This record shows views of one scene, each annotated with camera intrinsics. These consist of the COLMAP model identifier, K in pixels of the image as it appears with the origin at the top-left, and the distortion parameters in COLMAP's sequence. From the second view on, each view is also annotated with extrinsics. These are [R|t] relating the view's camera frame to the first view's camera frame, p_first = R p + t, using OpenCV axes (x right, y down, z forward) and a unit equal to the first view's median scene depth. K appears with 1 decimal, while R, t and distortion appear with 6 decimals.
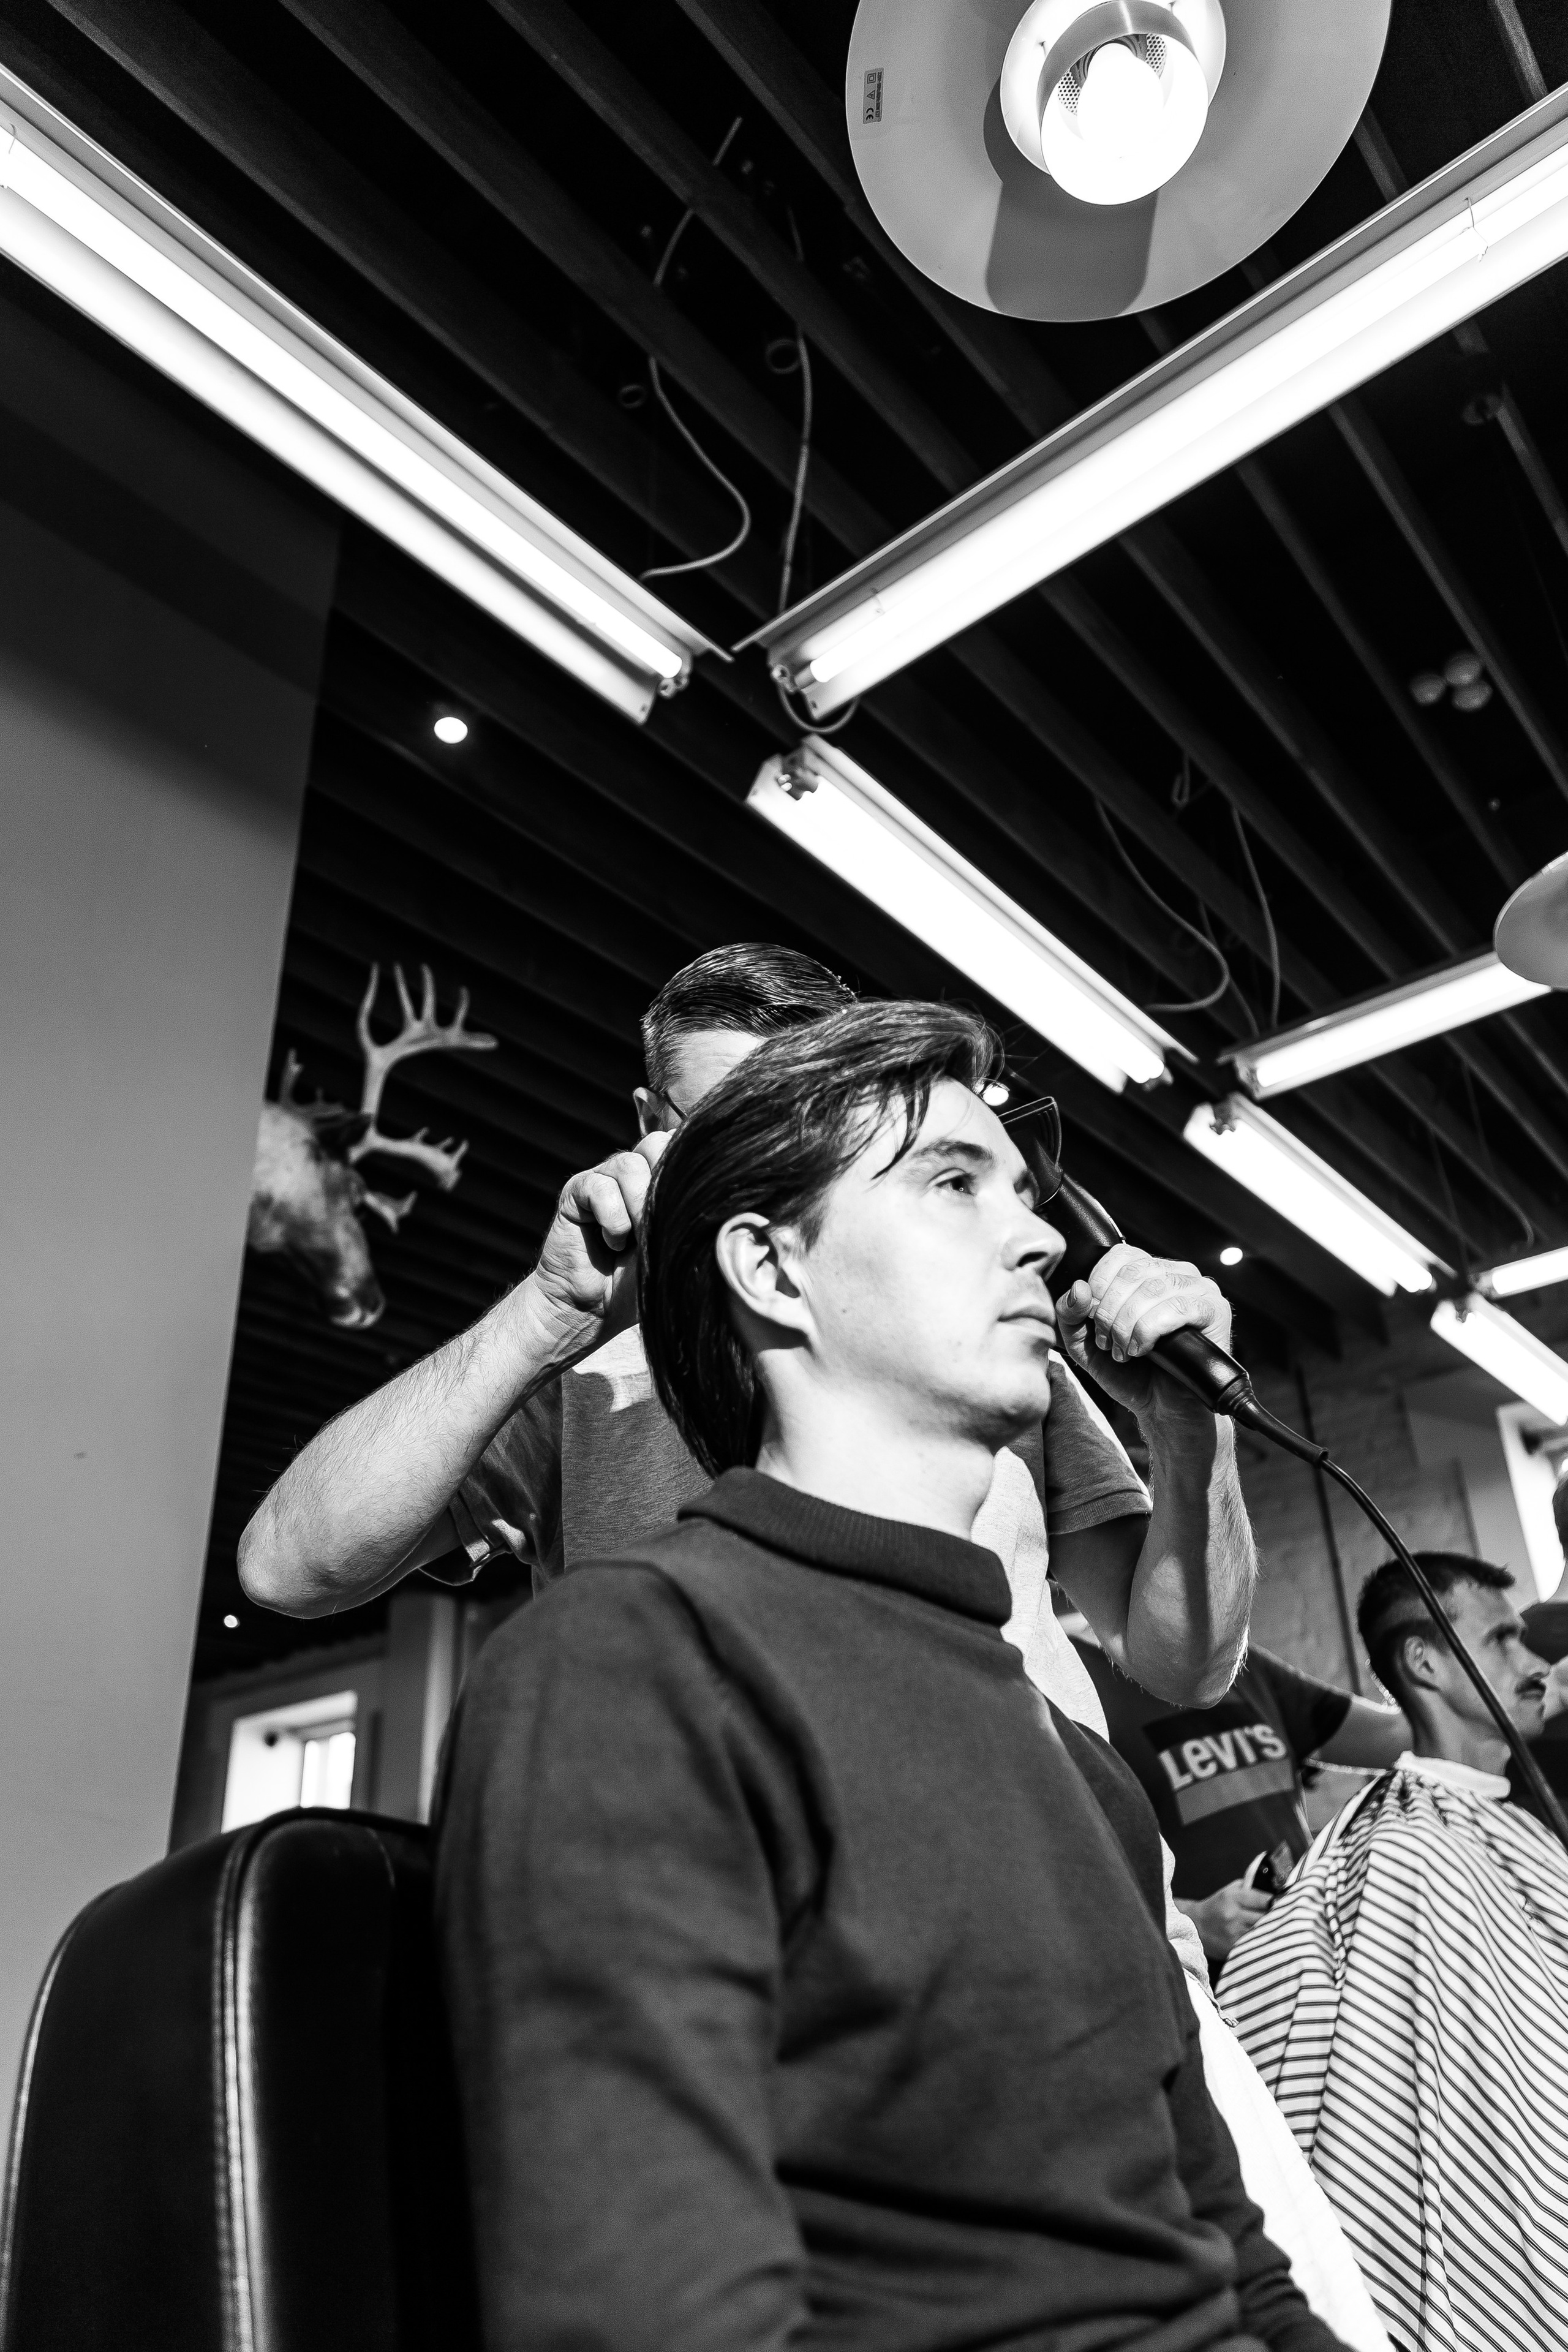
lens RADIAL K [[1681.5, 0, 784.8], [0, 1681.5, 1255.3], [0, 0, 1]] dist [-0.006451, 0.054909]
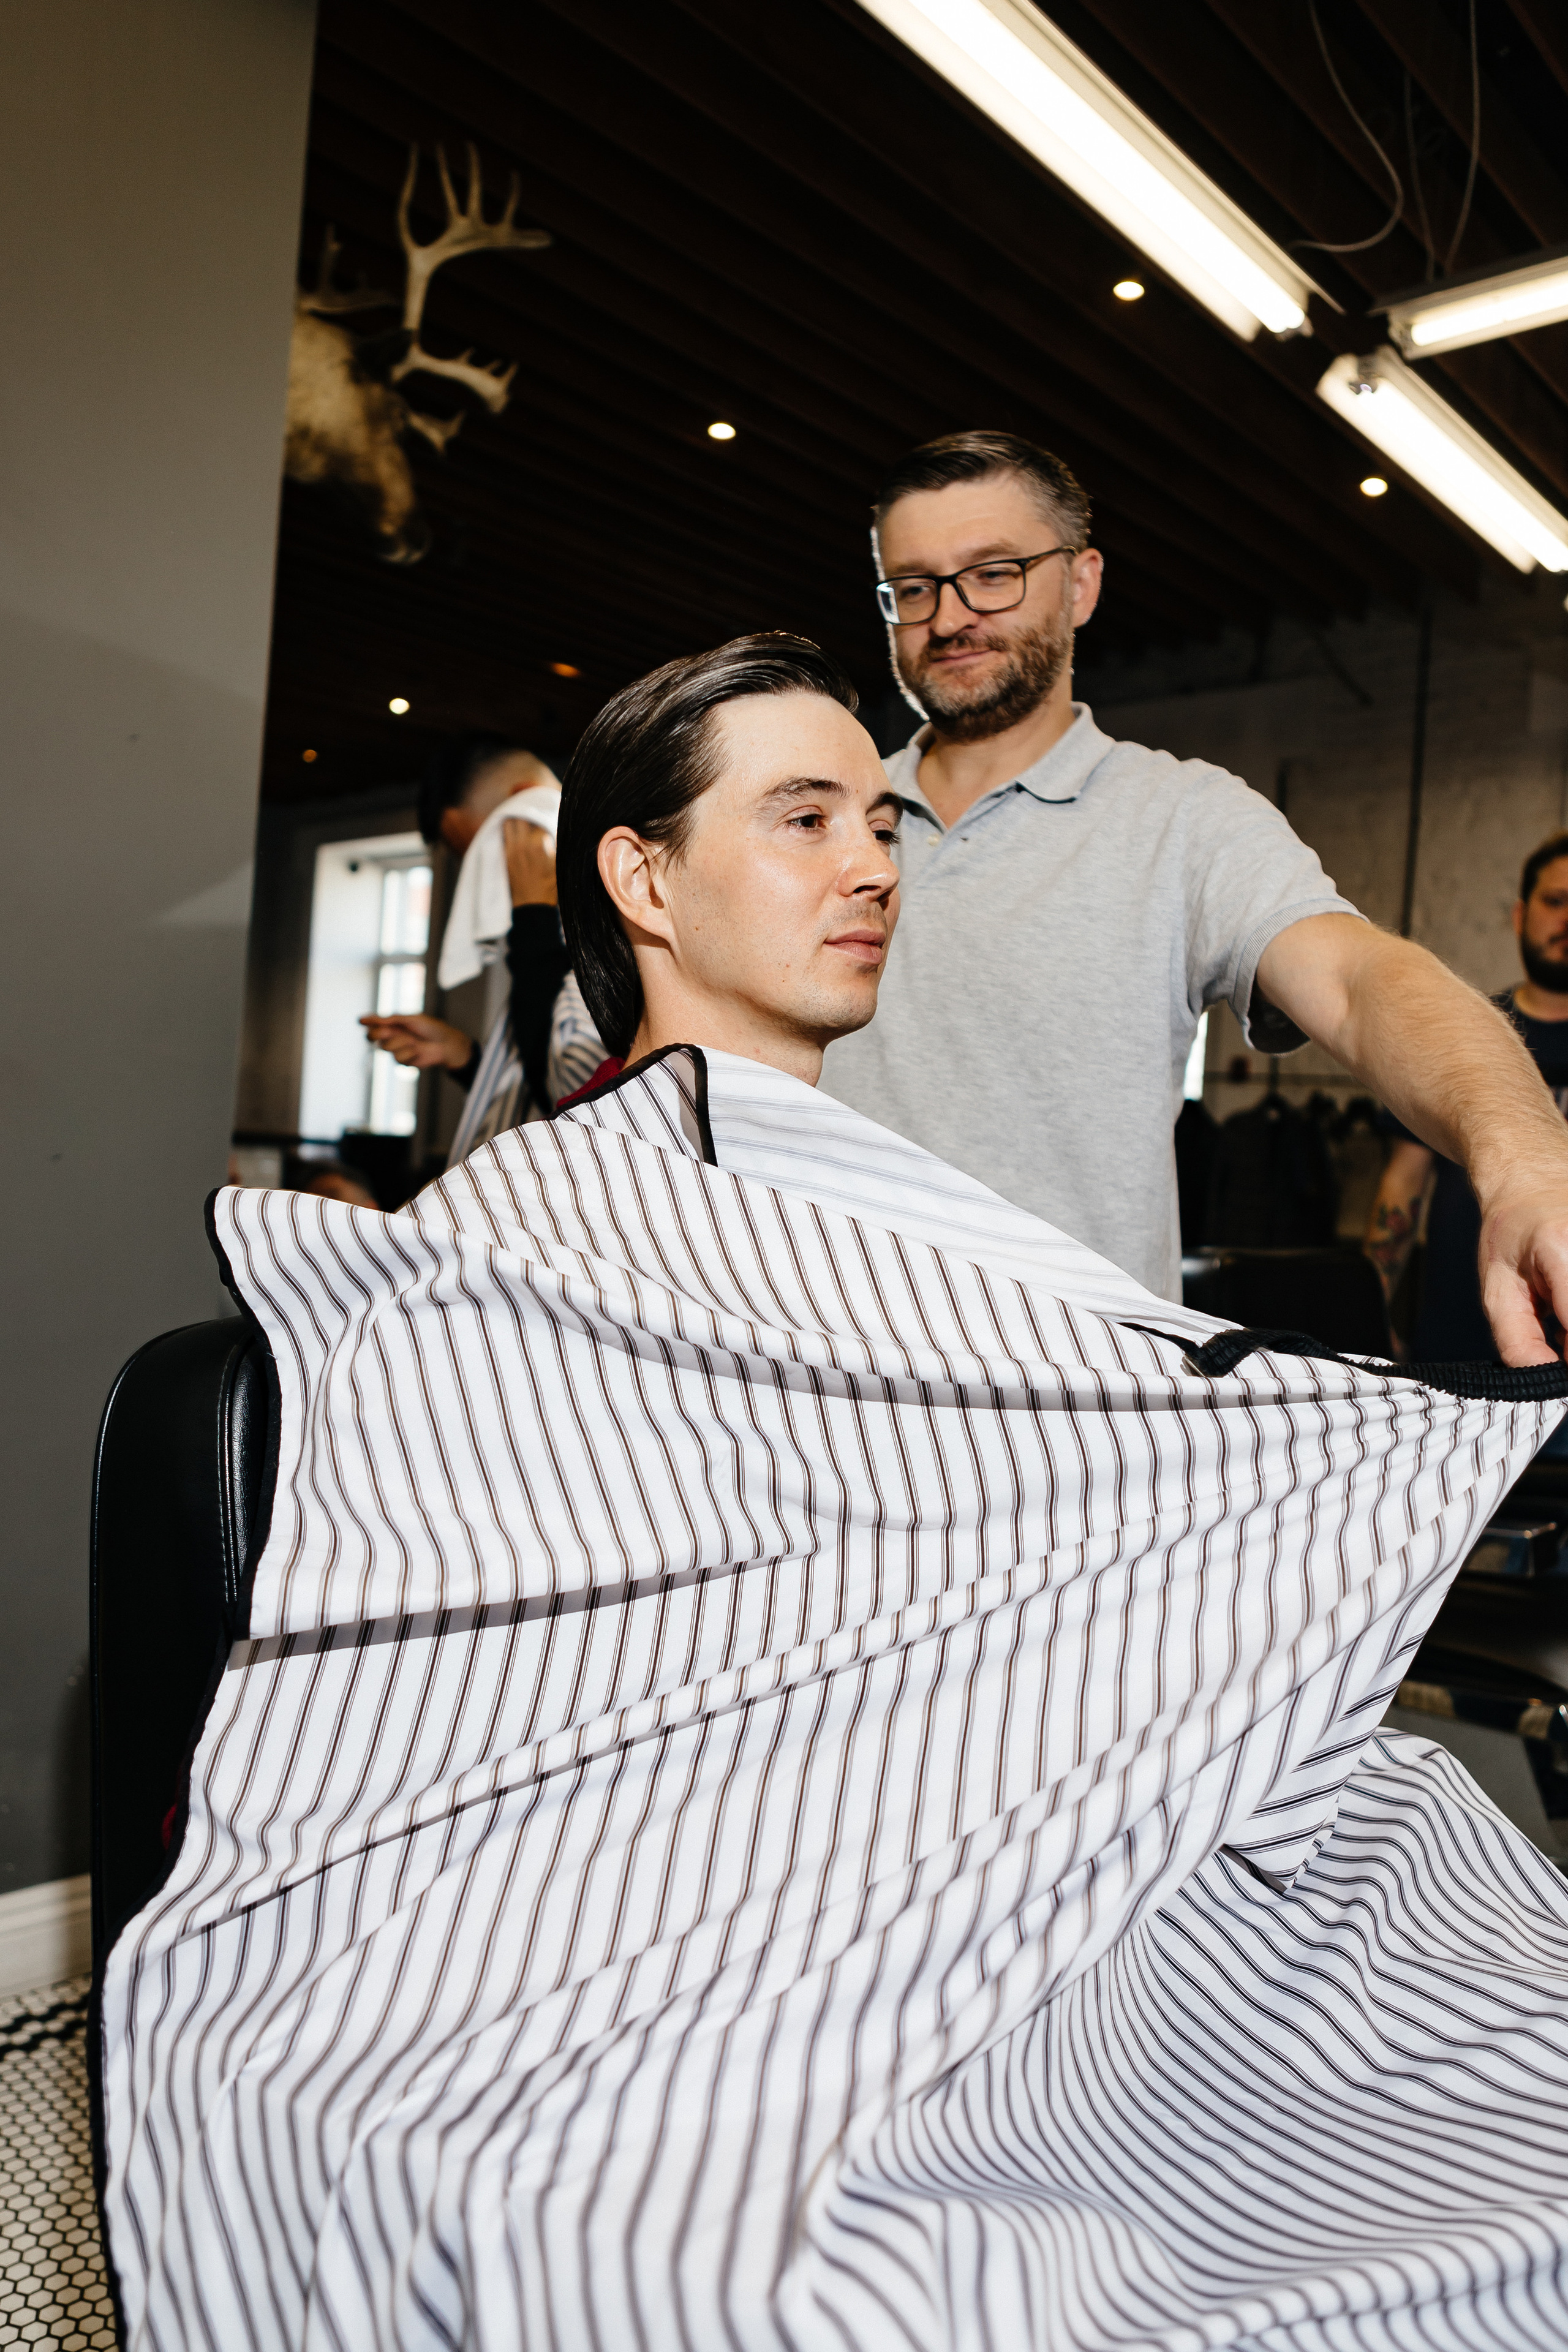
lens RADIAL K [[1681.5, 0, 784.8], [0, 1681.5, 1255.3], [0, 0, 1]] dist [-0.006451, 0.054909]
pose [[0.990471, 0.135929, -0.022154, 0.052733], [-0.107588, 0.864095, 0.491695, -0.122829], [0.085979, -0.484626, 0.870485, -0.061546]]
